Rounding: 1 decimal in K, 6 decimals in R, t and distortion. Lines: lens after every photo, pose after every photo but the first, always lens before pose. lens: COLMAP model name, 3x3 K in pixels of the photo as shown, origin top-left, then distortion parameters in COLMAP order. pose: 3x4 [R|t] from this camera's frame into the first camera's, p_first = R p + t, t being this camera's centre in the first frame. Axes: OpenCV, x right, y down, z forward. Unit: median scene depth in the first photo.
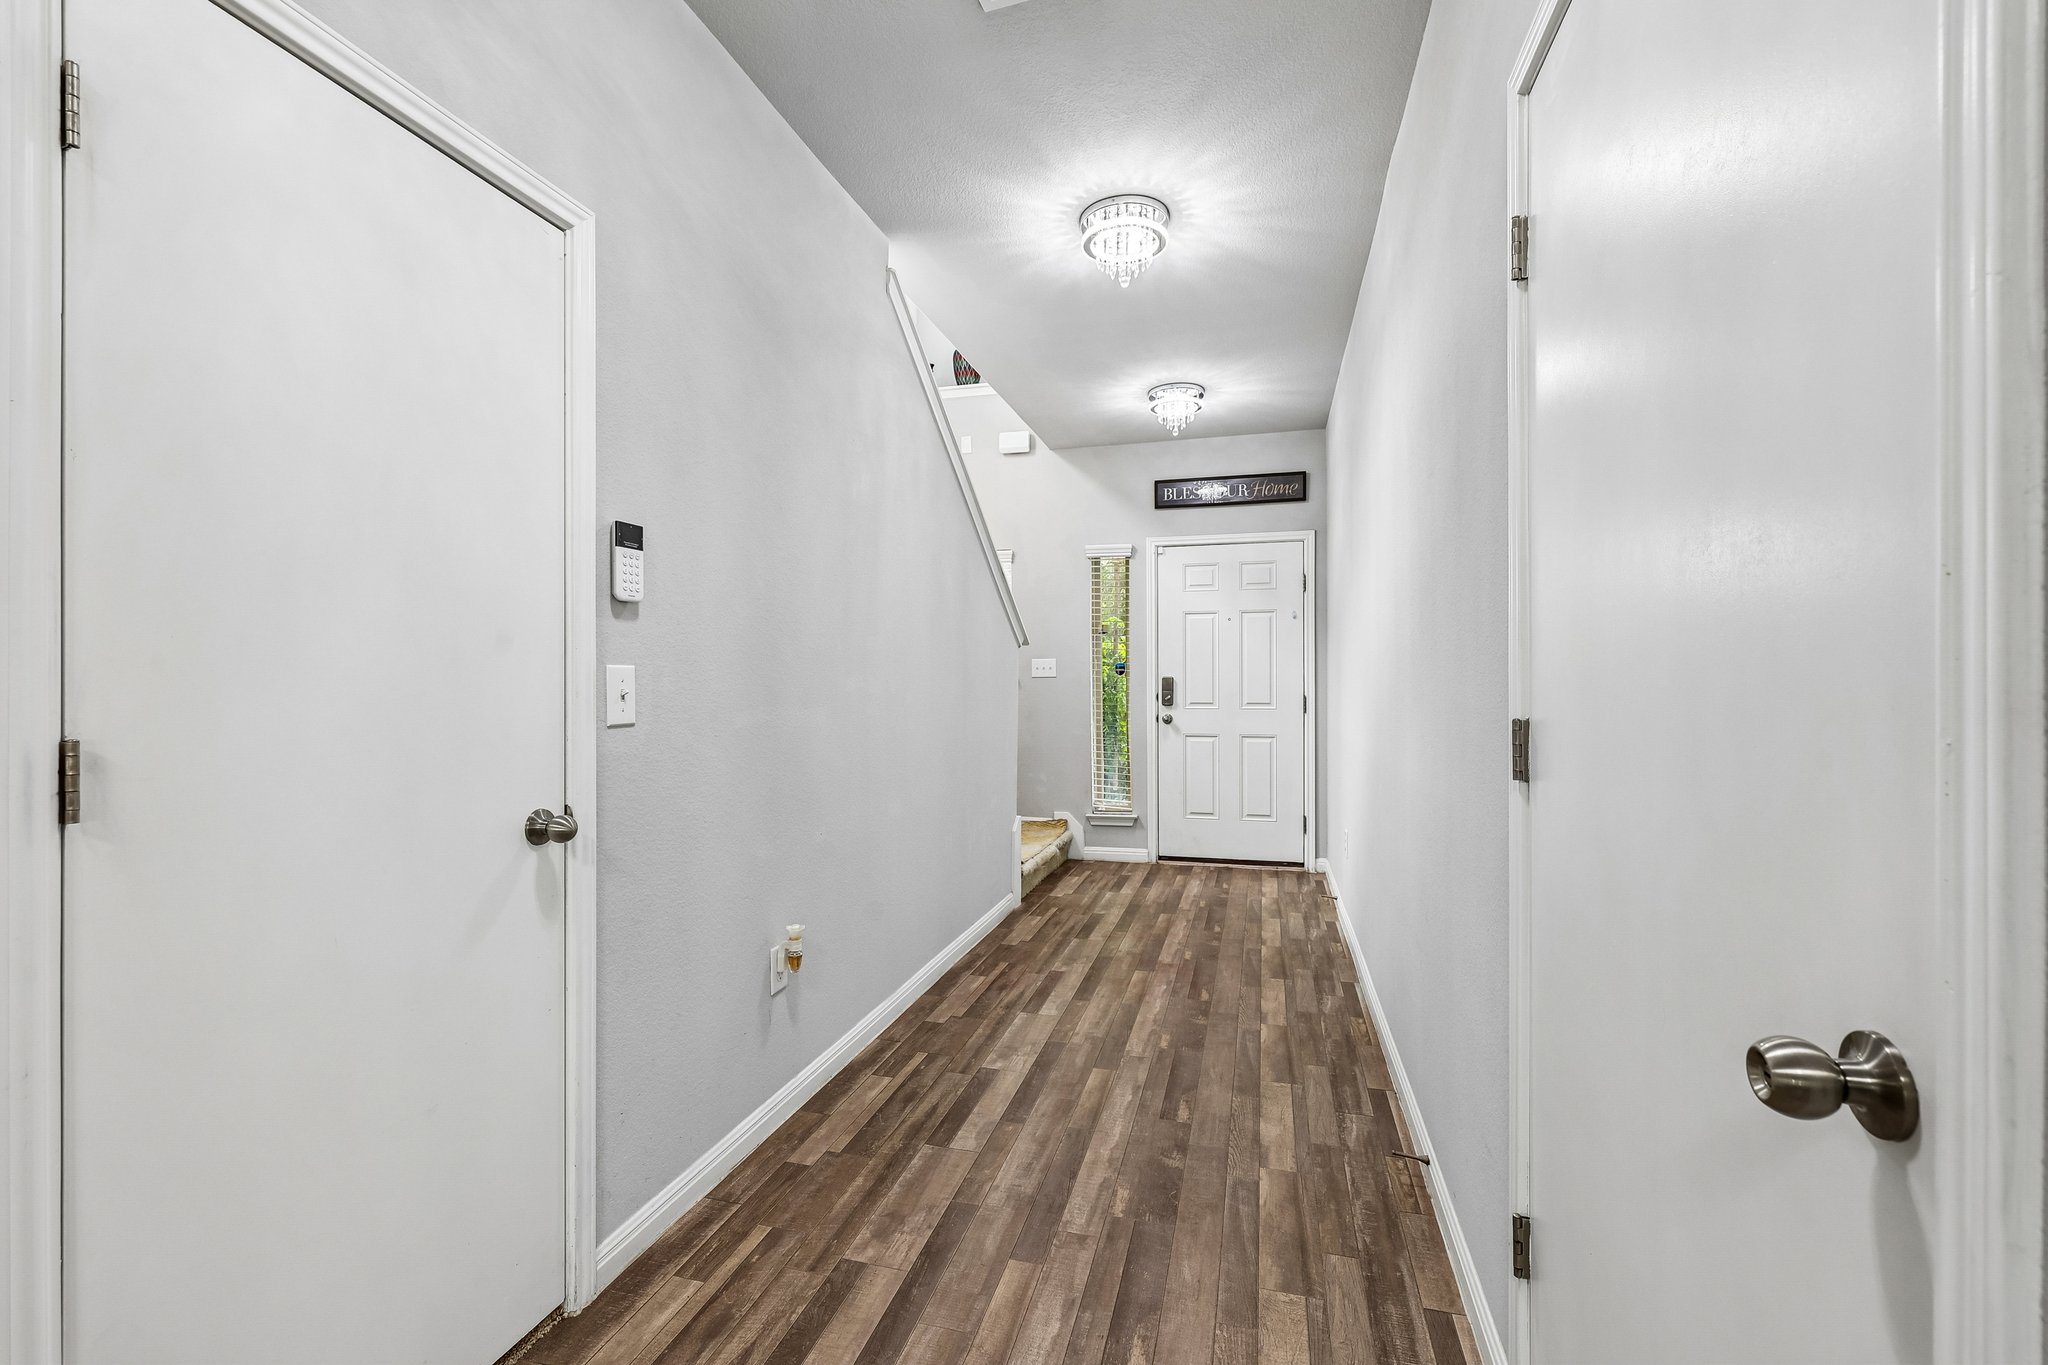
lens RADIAL K [[861.4, 0, 1031.9], [0, 861.4, 681.9], [0, 0, 1]] dist [-0.002361, 0.001355]
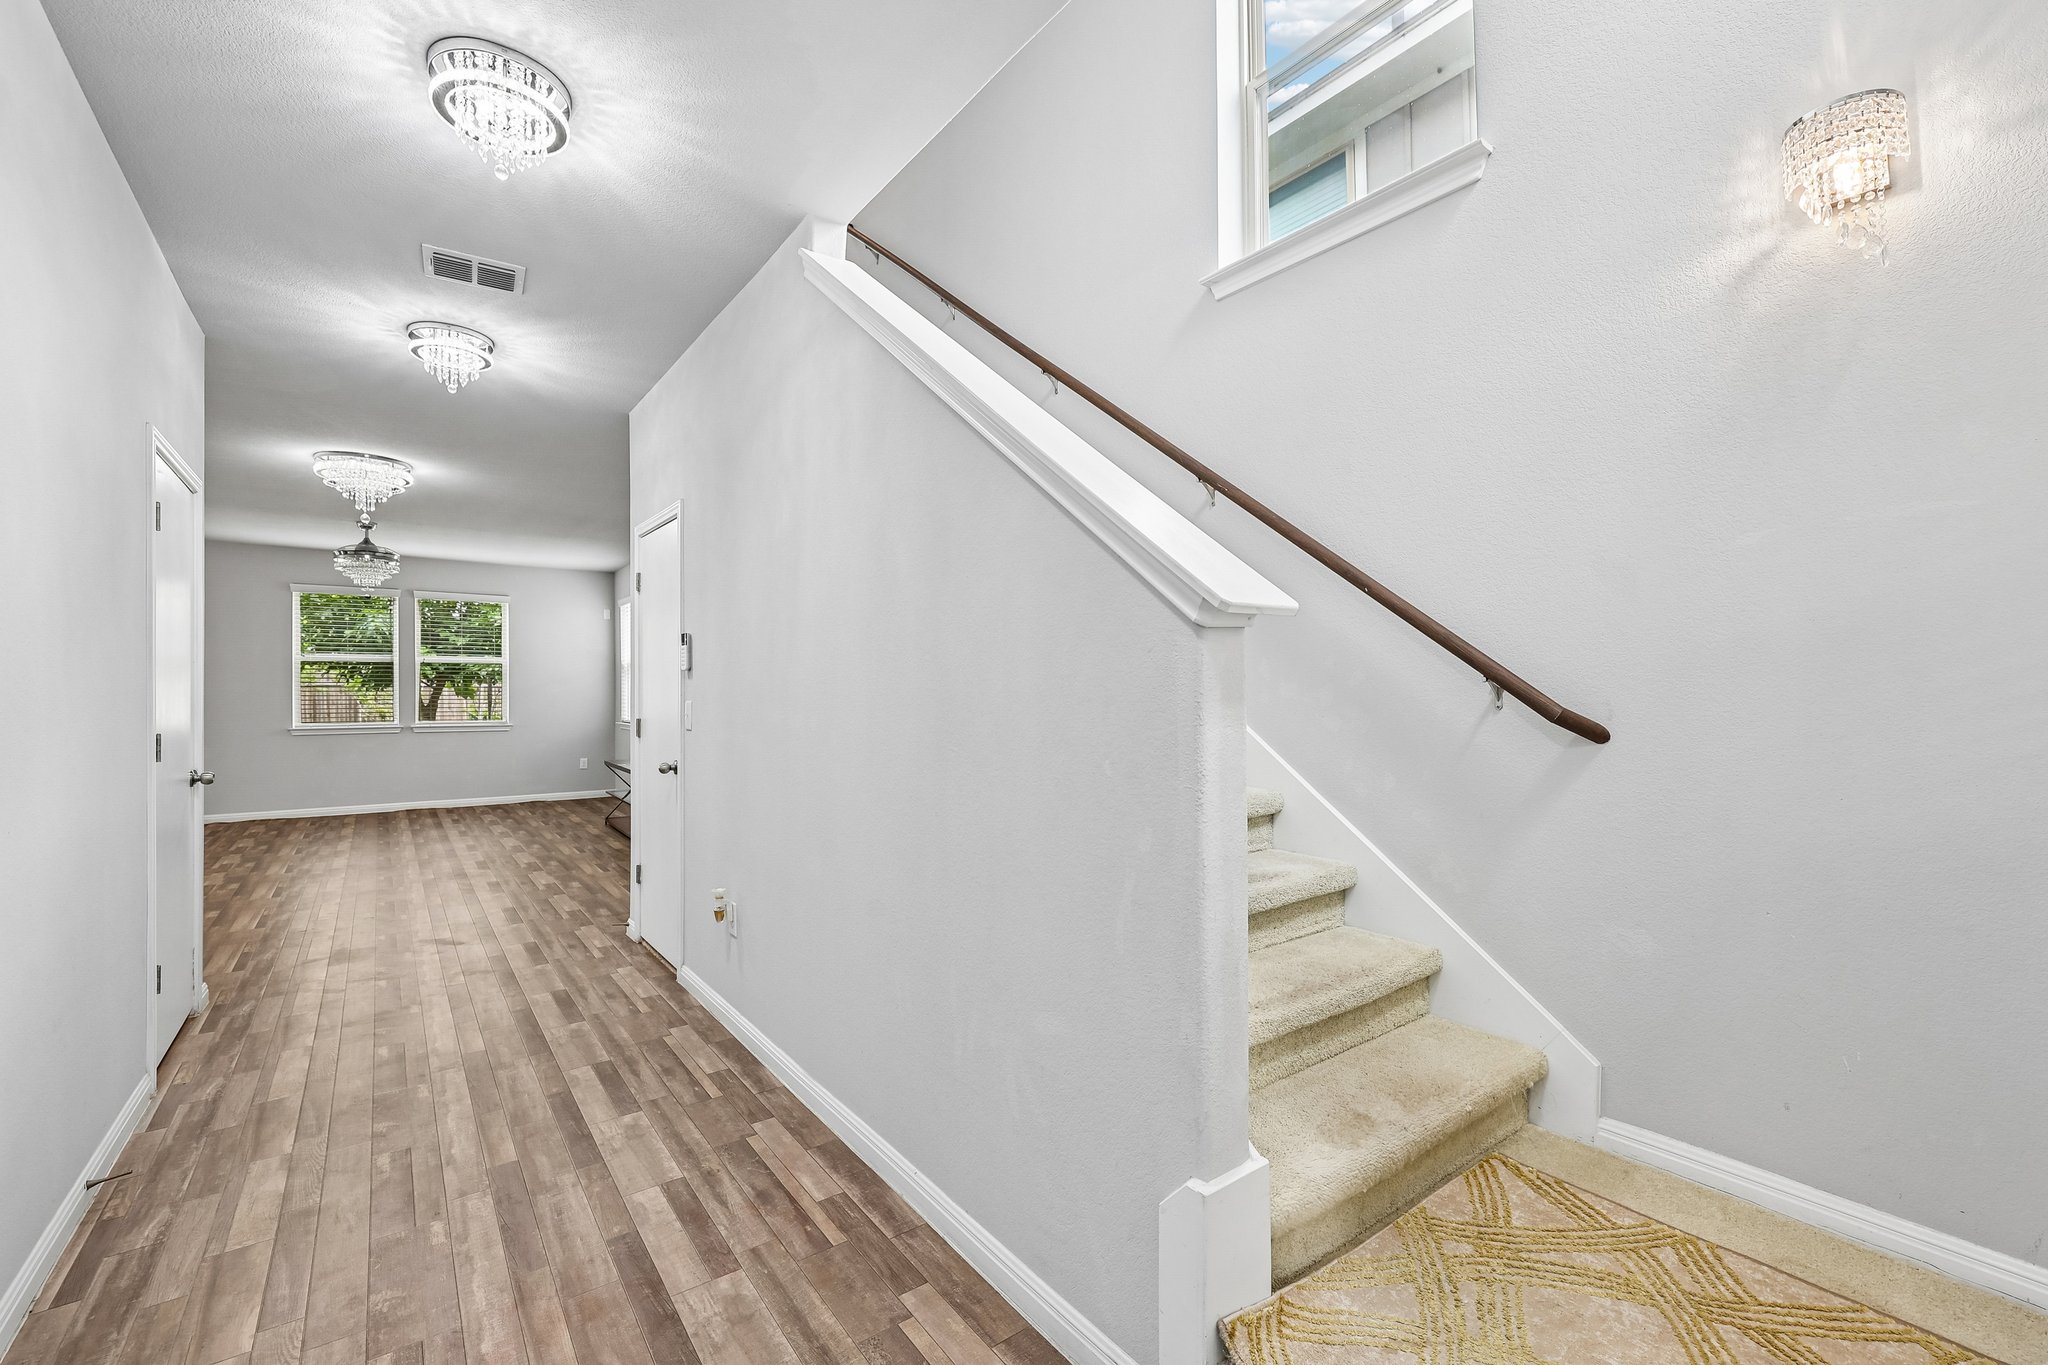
lens RADIAL K [[861.4, 0, 1031.9], [0, 861.4, 681.9], [0, 0, 1]] dist [-0.002361, 0.001355]
pose [[-0.613794, 0.001241, -0.789465, 0.446001], [0.007595, 0.999962, -0.004333, -0.036591], [0.789430, -0.008656, -0.613780, 1.968563]]
